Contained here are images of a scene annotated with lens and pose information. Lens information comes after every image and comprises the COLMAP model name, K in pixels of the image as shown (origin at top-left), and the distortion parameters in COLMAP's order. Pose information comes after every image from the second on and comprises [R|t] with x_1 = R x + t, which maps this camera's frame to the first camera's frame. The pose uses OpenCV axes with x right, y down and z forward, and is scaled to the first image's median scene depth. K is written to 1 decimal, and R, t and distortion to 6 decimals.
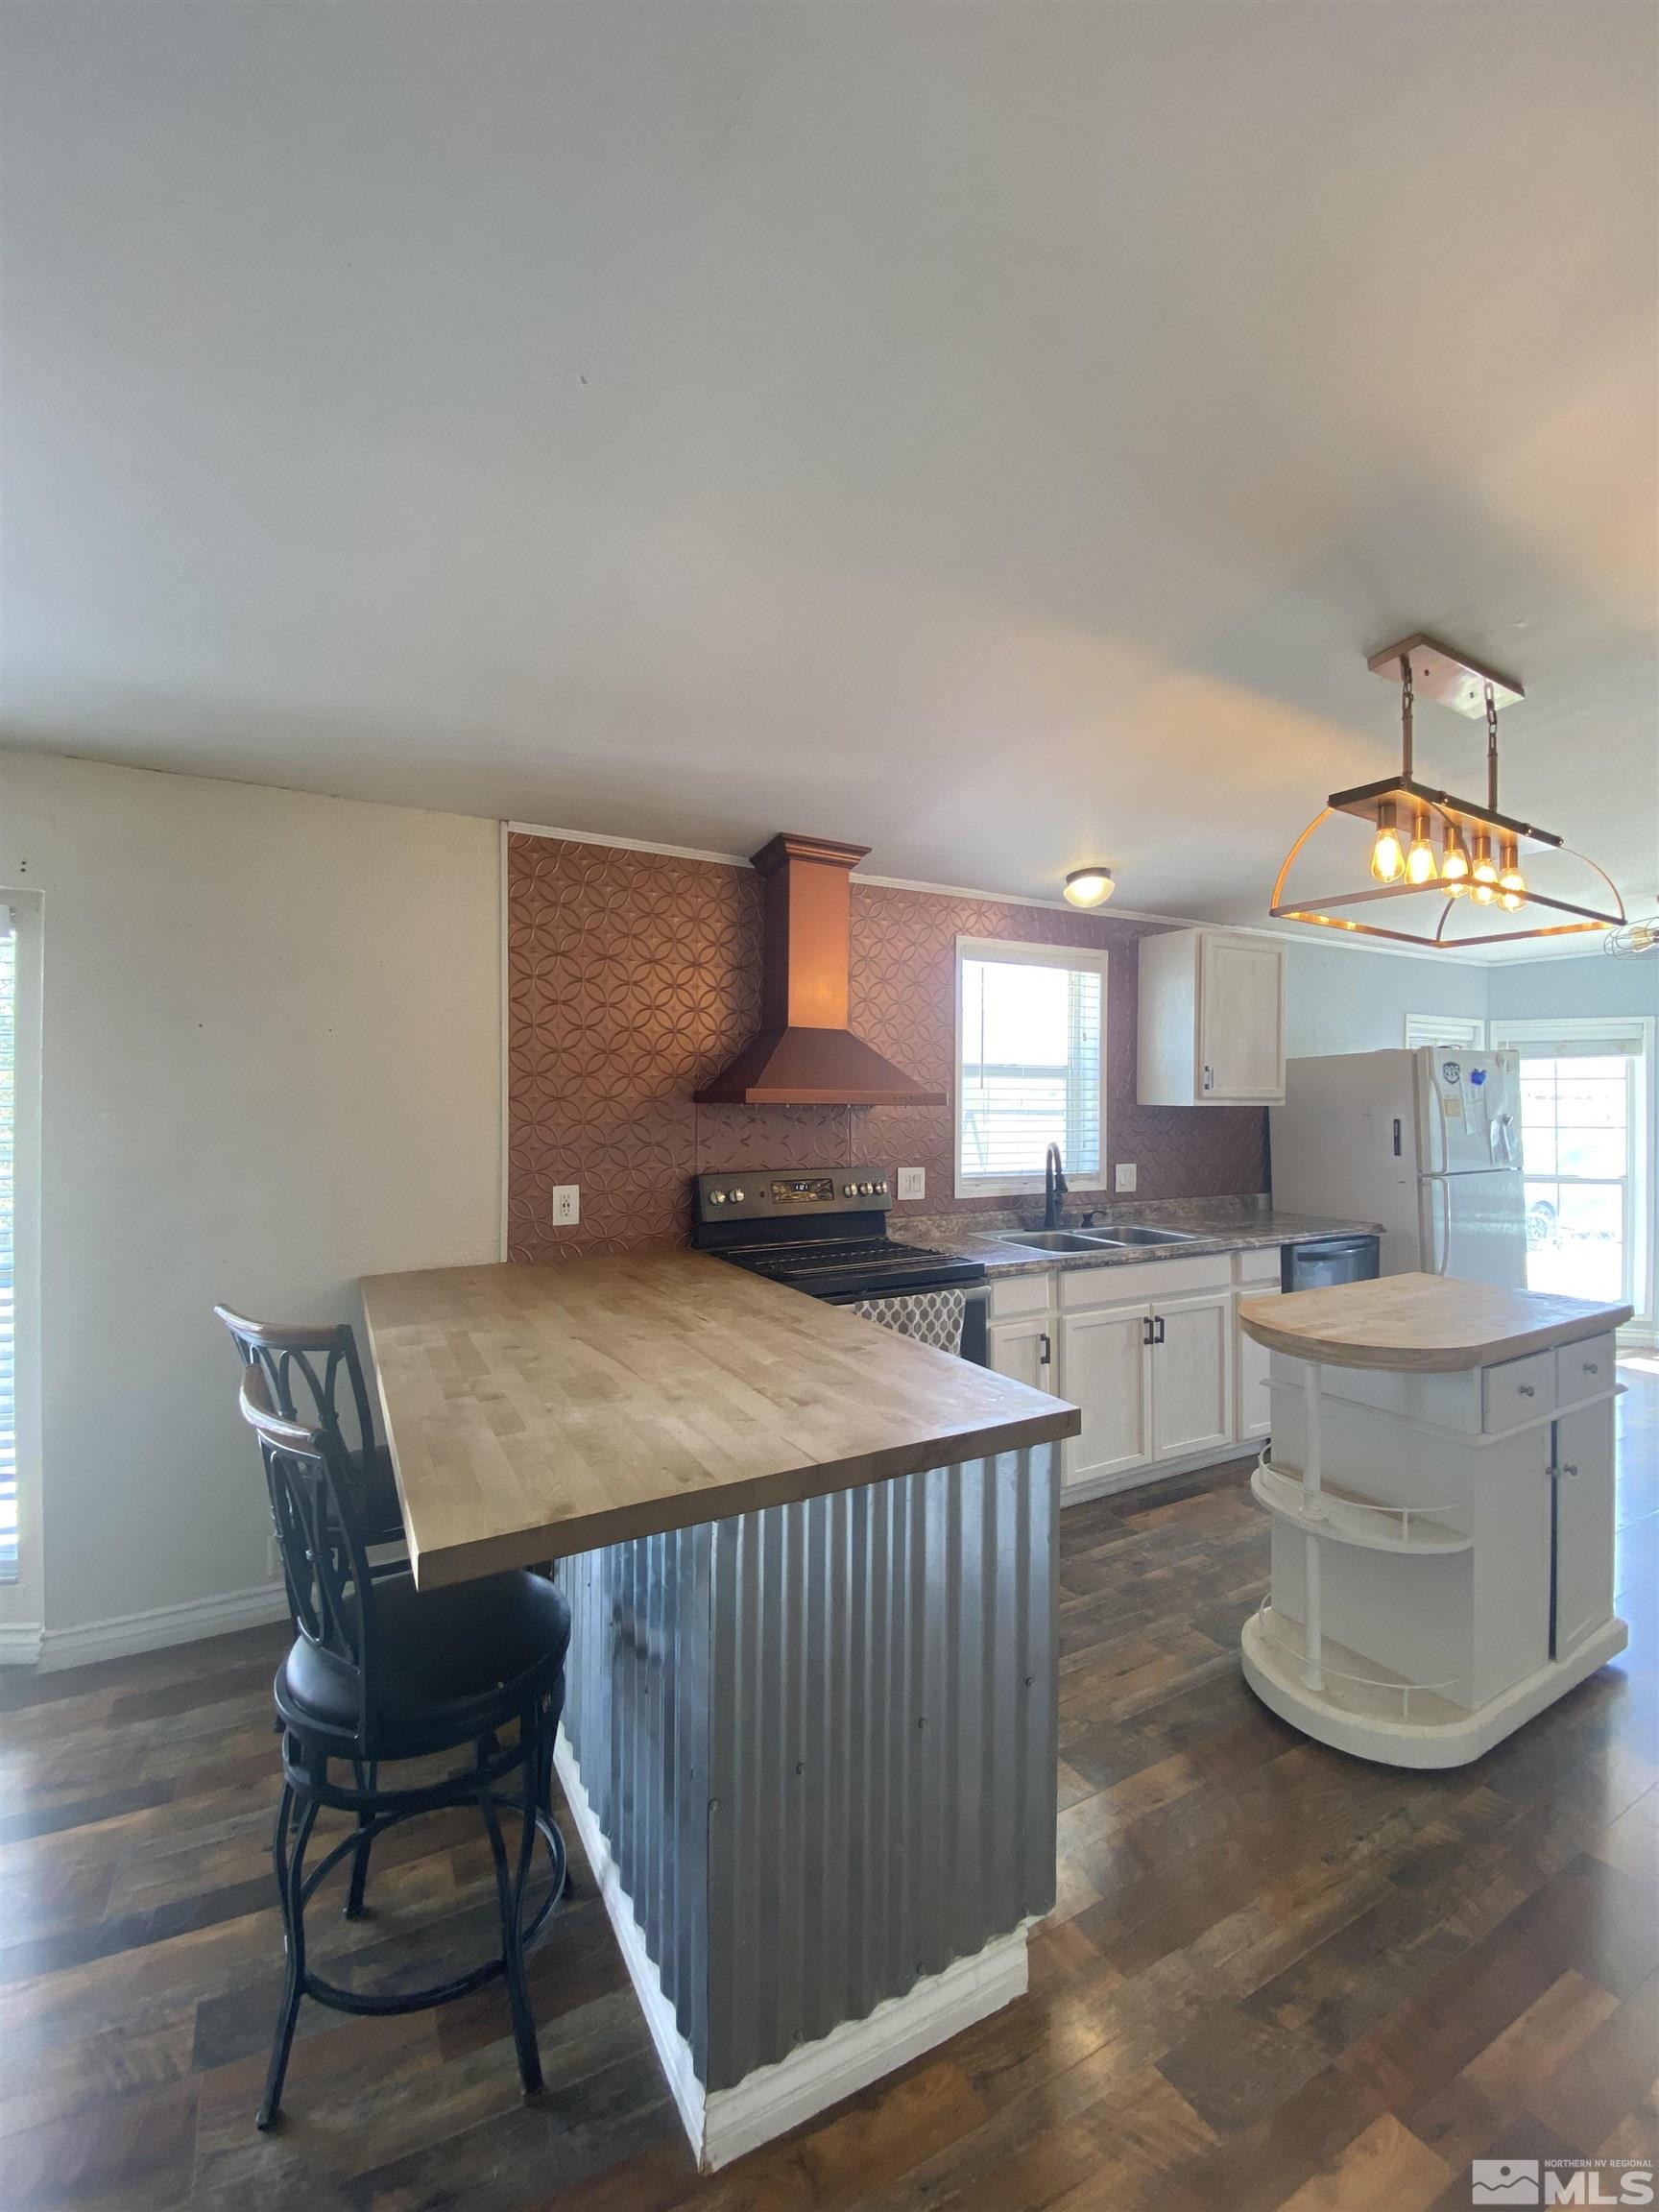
lens RADIAL K [[898.8, 0, 816.1], [0, 898.8, 1093.2], [0, 0, 1]] dist [0.013526, -0.016147]
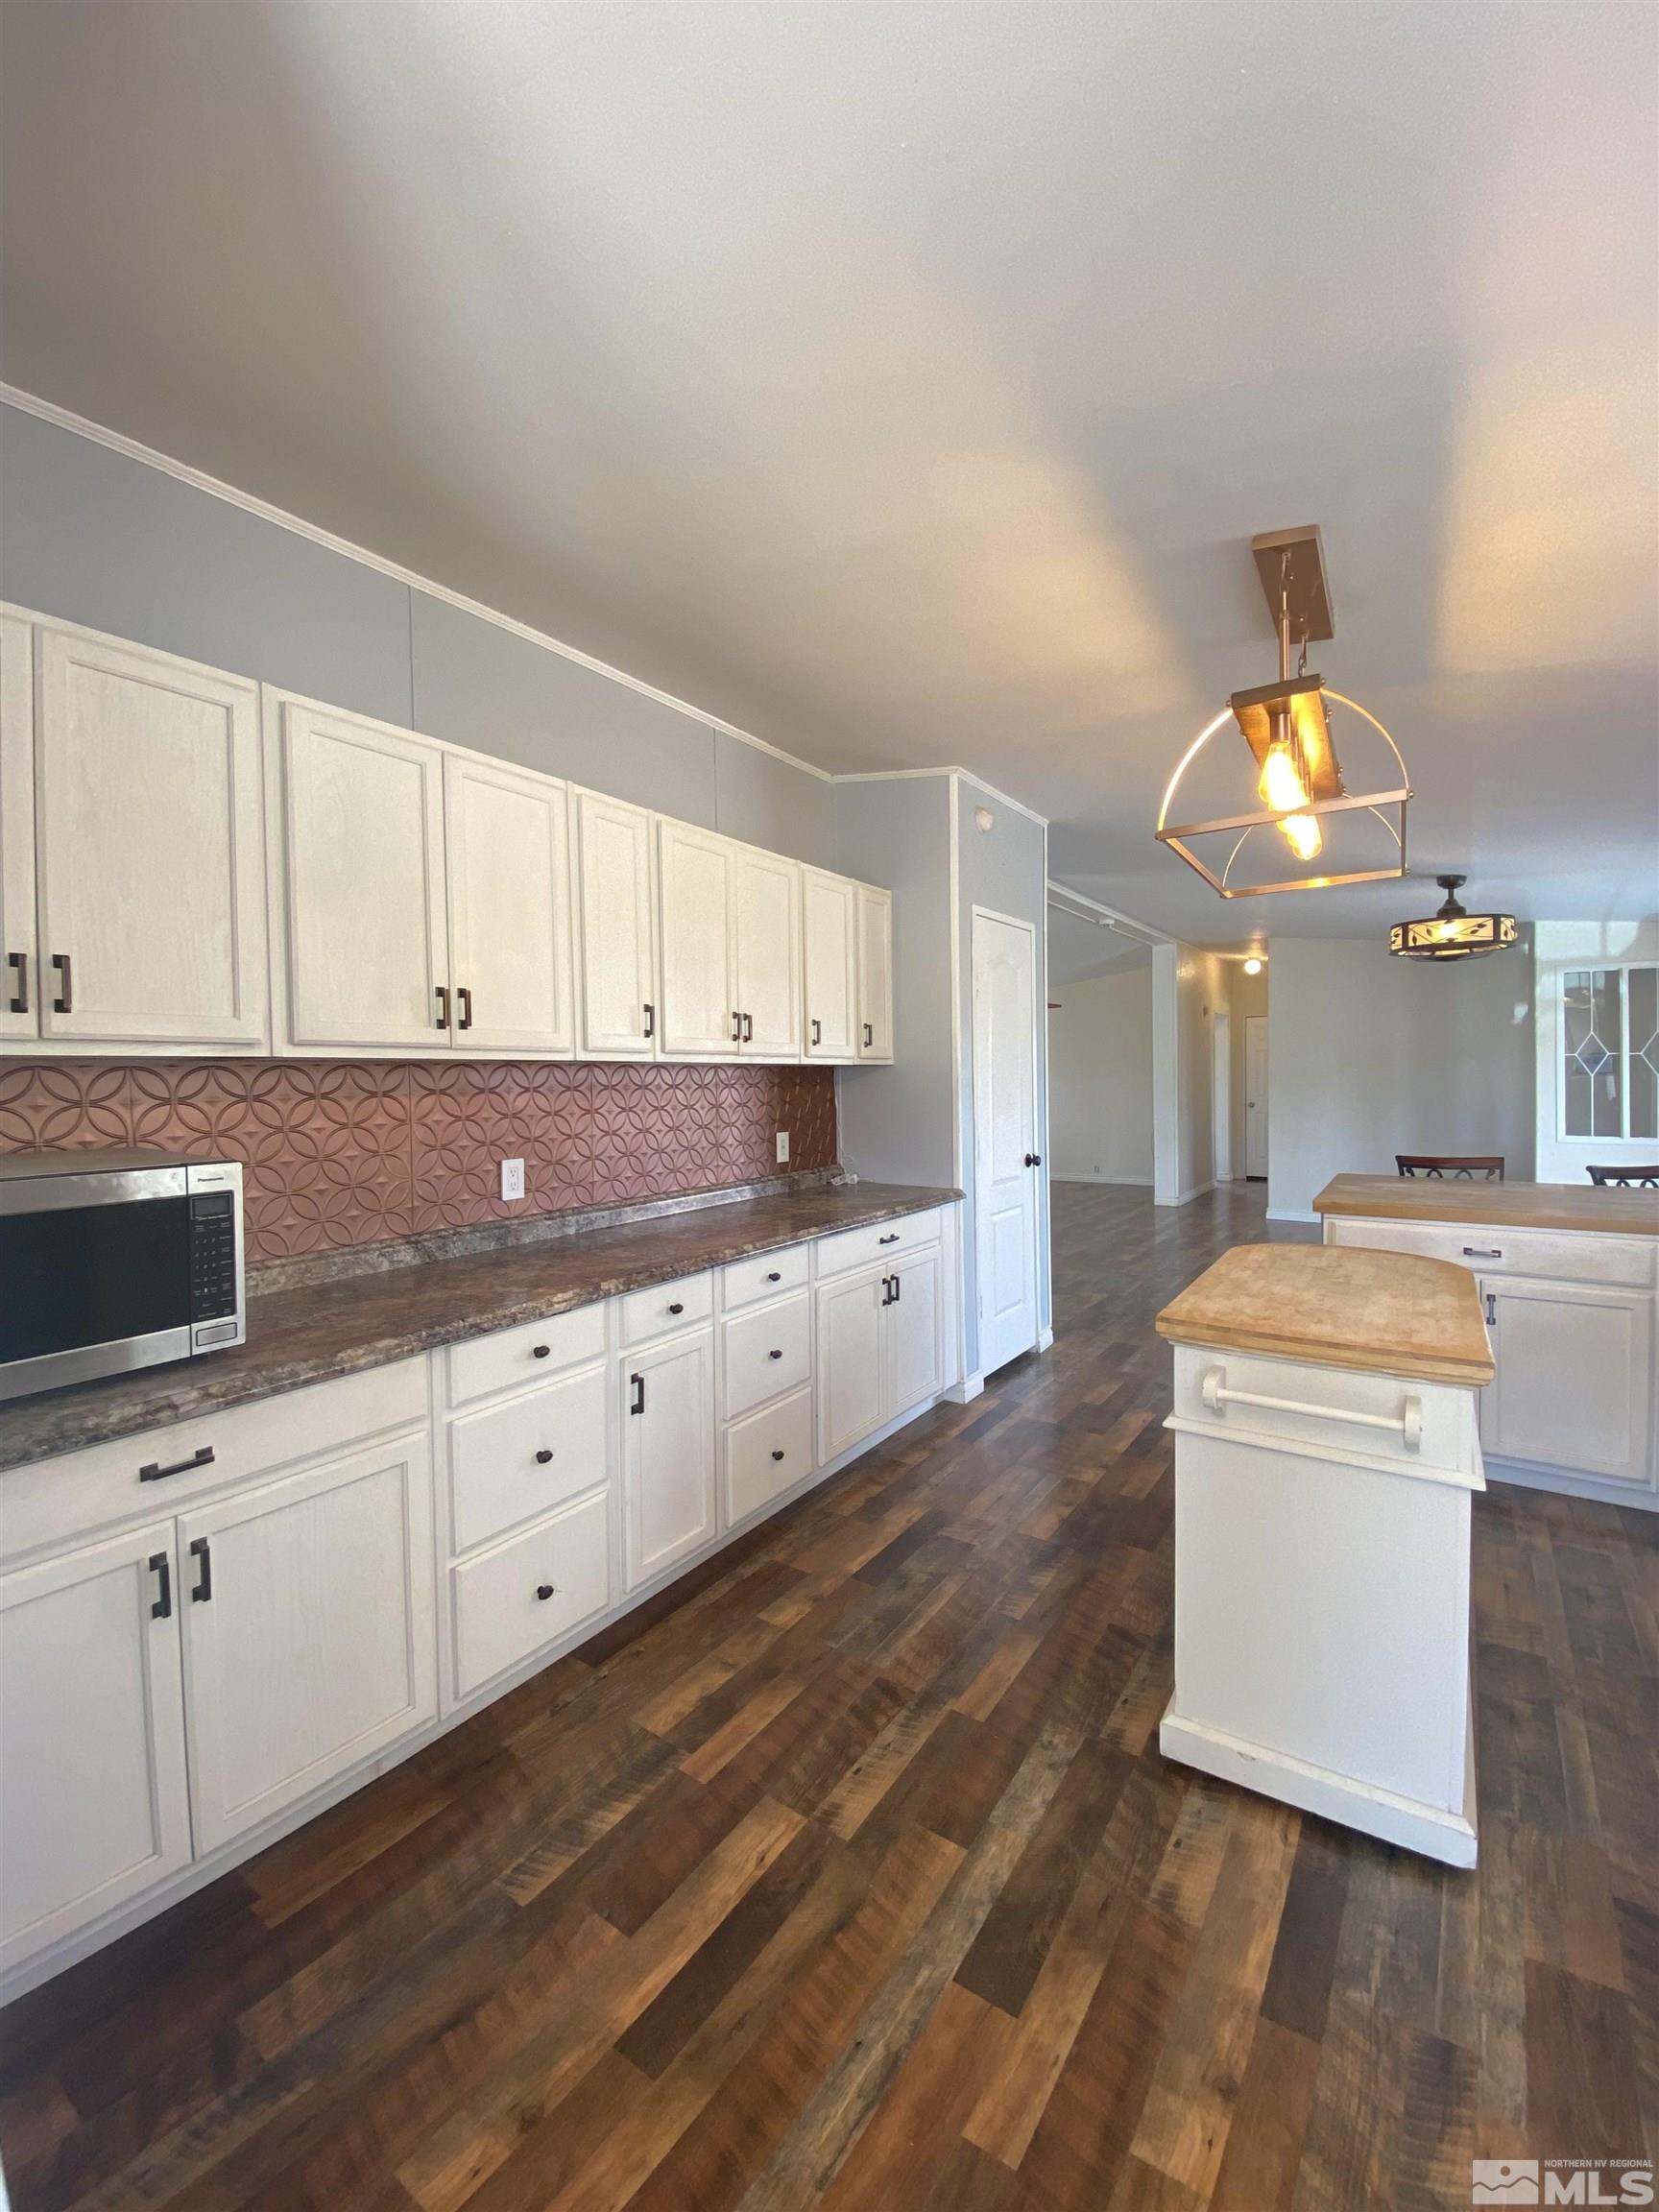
lens RADIAL K [[898.8, 0, 827.0], [0, 898.8, 1098.3], [0, 0, 1]] dist [0.013526, -0.016147]
pose [[-0.890796, 0.021801, -0.453881, 1.019519], [0.016858, 0.999746, 0.014935, 0.023028], [0.454091, 0.005653, -0.890937, 1.052878]]
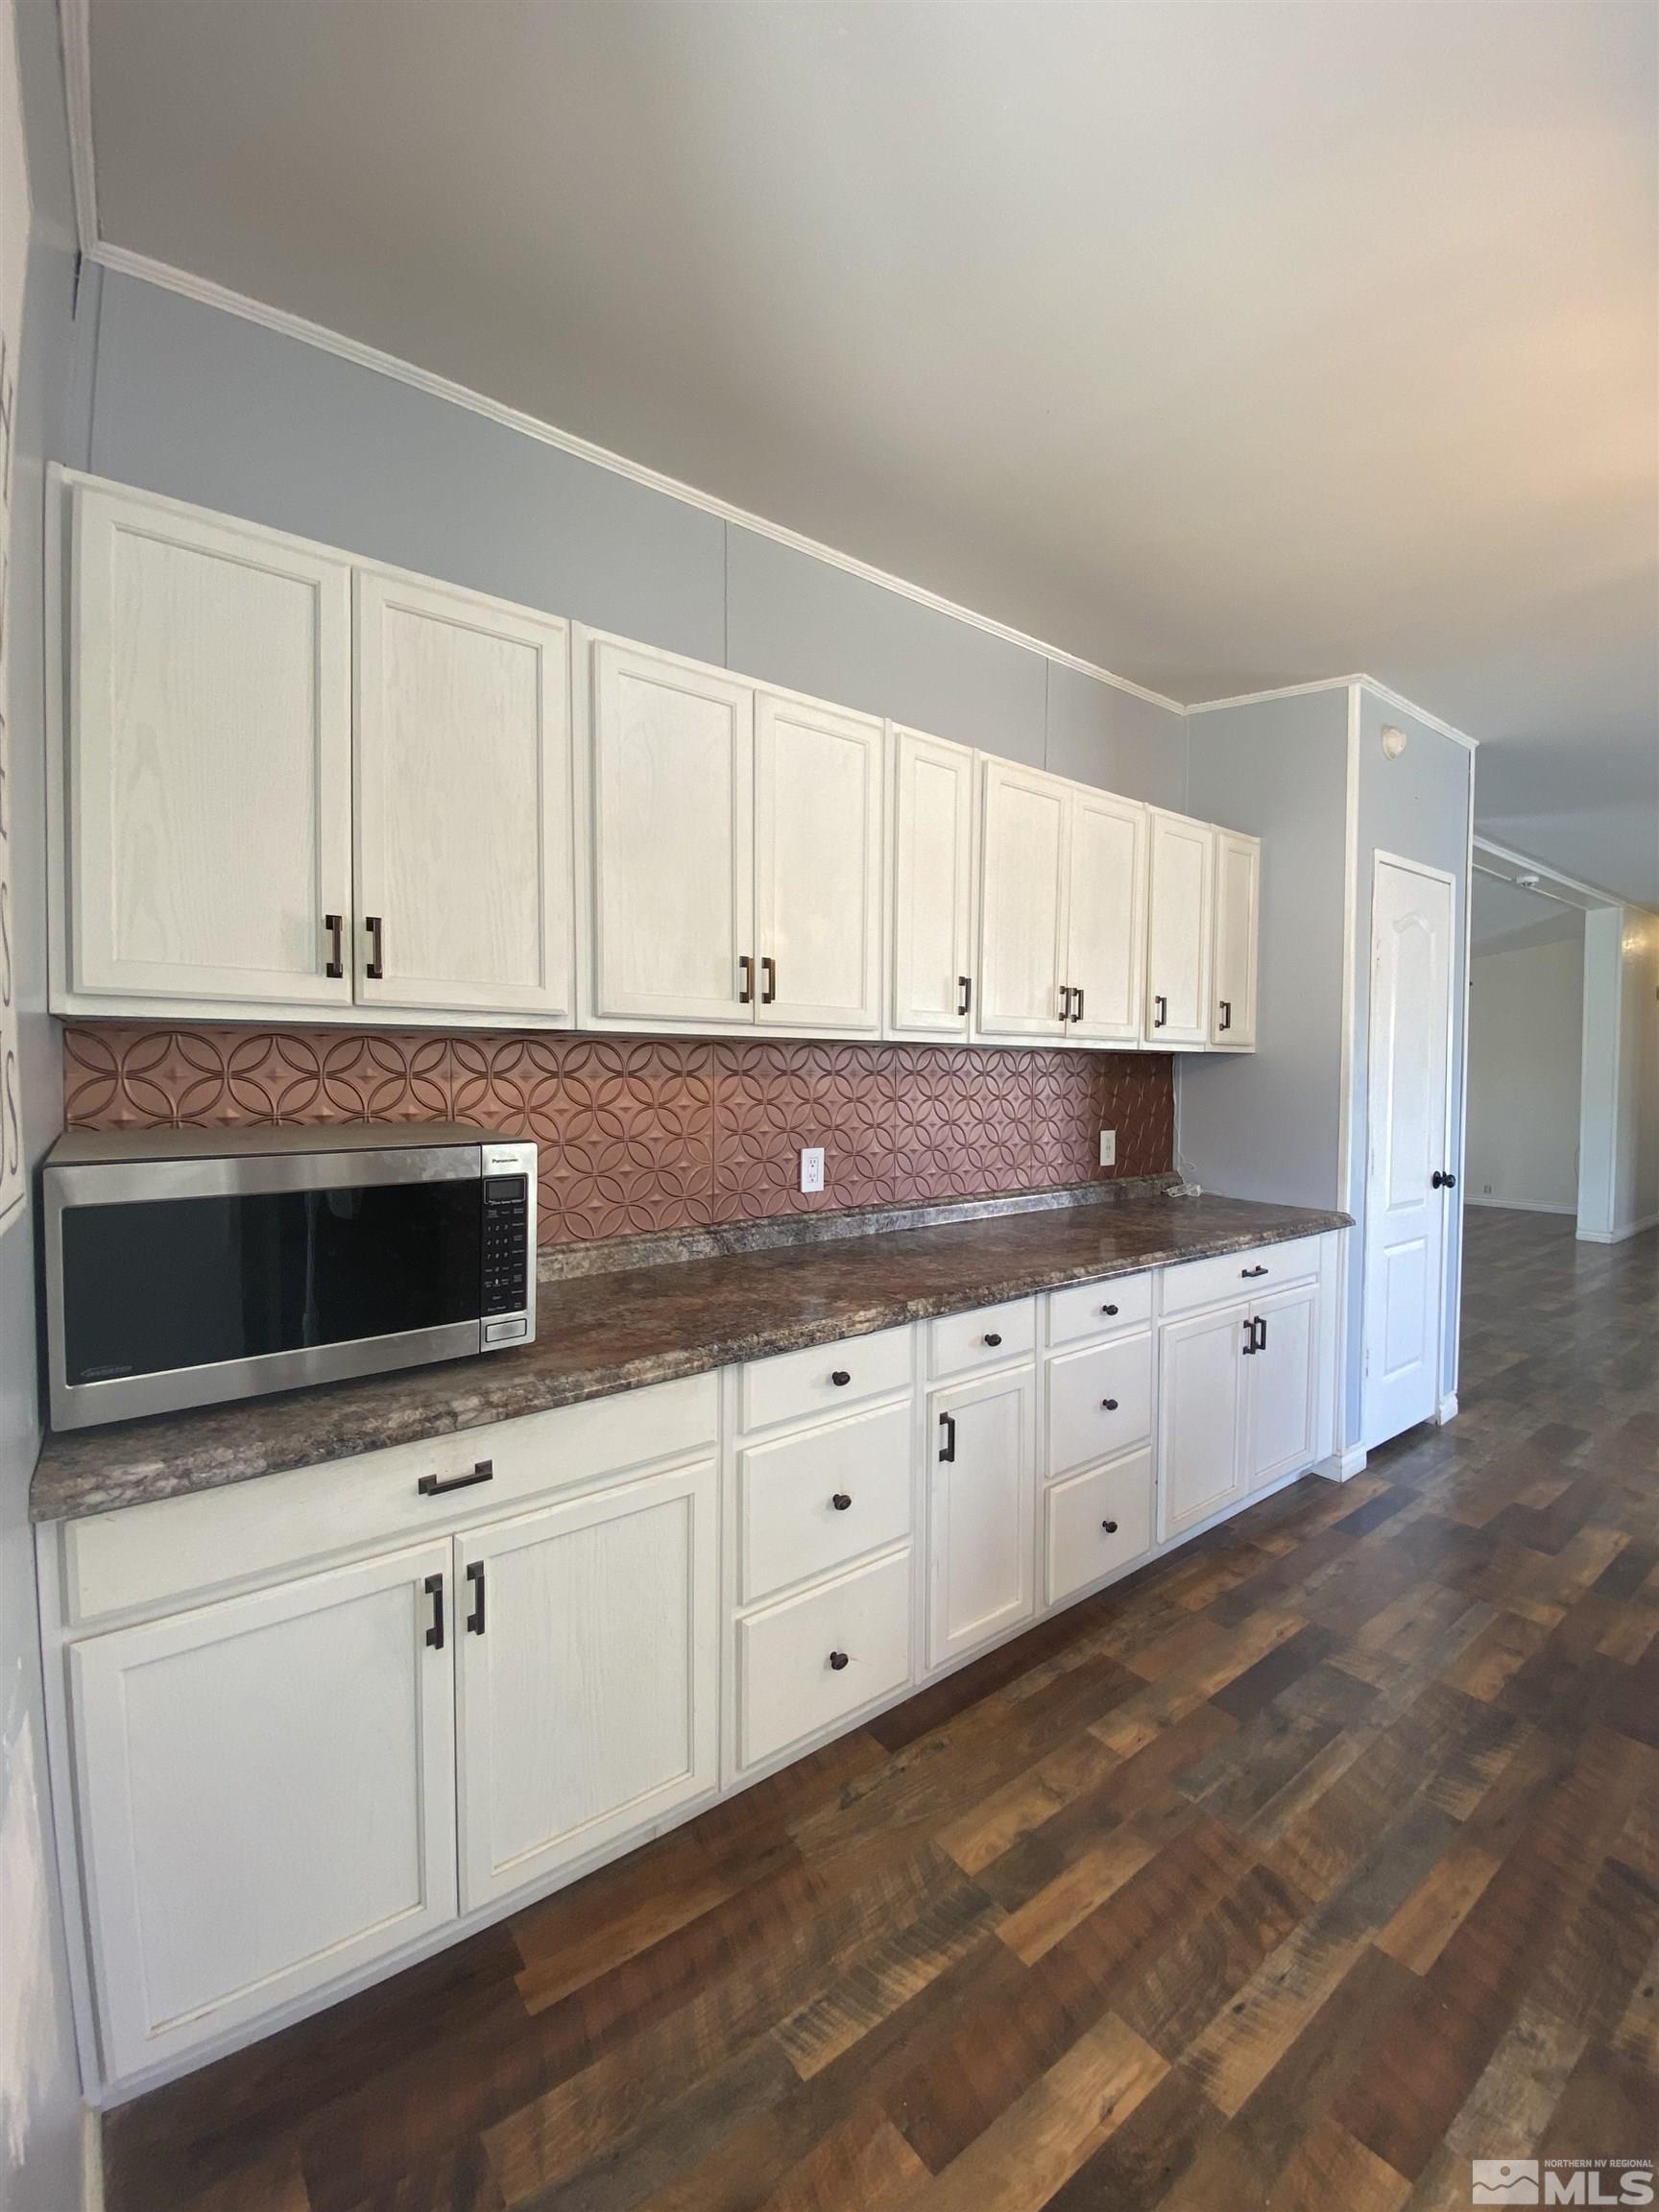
lens RADIAL K [[898.8, 0, 817.8], [0, 898.8, 1101.8], [0, 0, 1]] dist [0.013526, -0.016147]
pose [[-0.989774, -0.001923, -0.142632, 1.007172], [-0.005874, 0.999610, 0.027286, 0.026375], [0.142524, 0.027844, -0.989400, 0.935060]]
